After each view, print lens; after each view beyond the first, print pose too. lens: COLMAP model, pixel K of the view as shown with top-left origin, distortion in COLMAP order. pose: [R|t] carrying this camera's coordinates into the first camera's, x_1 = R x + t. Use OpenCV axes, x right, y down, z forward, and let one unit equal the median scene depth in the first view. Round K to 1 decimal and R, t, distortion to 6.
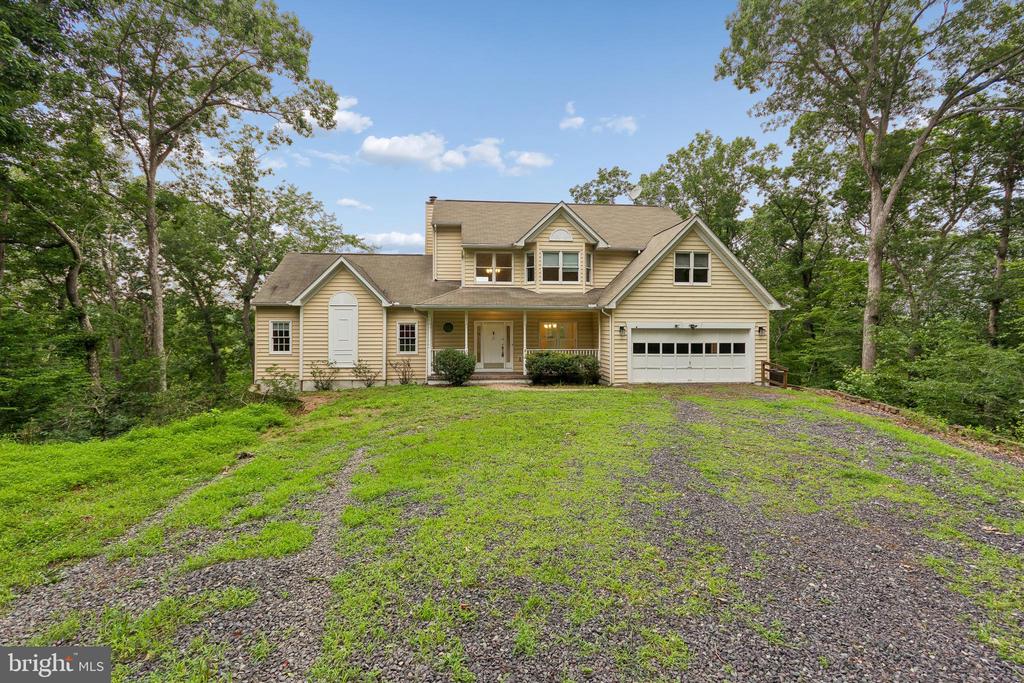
lens RADIAL K [[494.4, 0, 511.6], [0, 494.4, 330.7], [0, 0, 1]] dist [-0.039035, 0.019413]
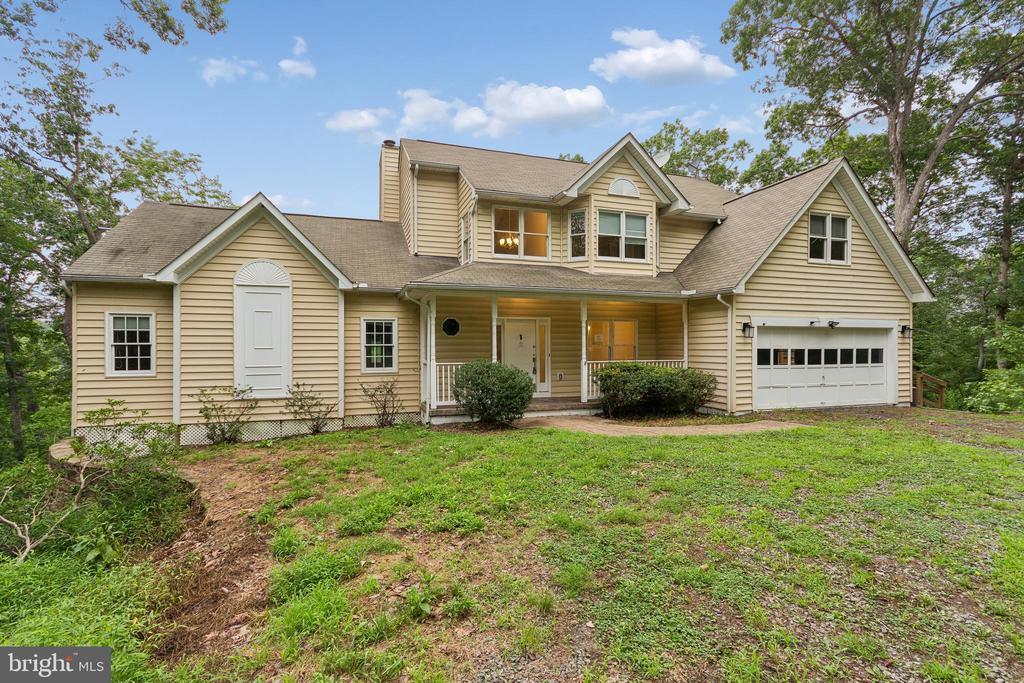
lens RADIAL K [[482.0, 0, 511.6], [0, 482.0, 348.1], [0, 0, 1]] dist [-0.003961, -0.001463]
pose [[0.973546, -0.004803, 0.228439, -0.193068], [0.005765, 0.999977, -0.003544, 0.021986], [-0.228416, 0.004767, 0.973552, 0.409109]]
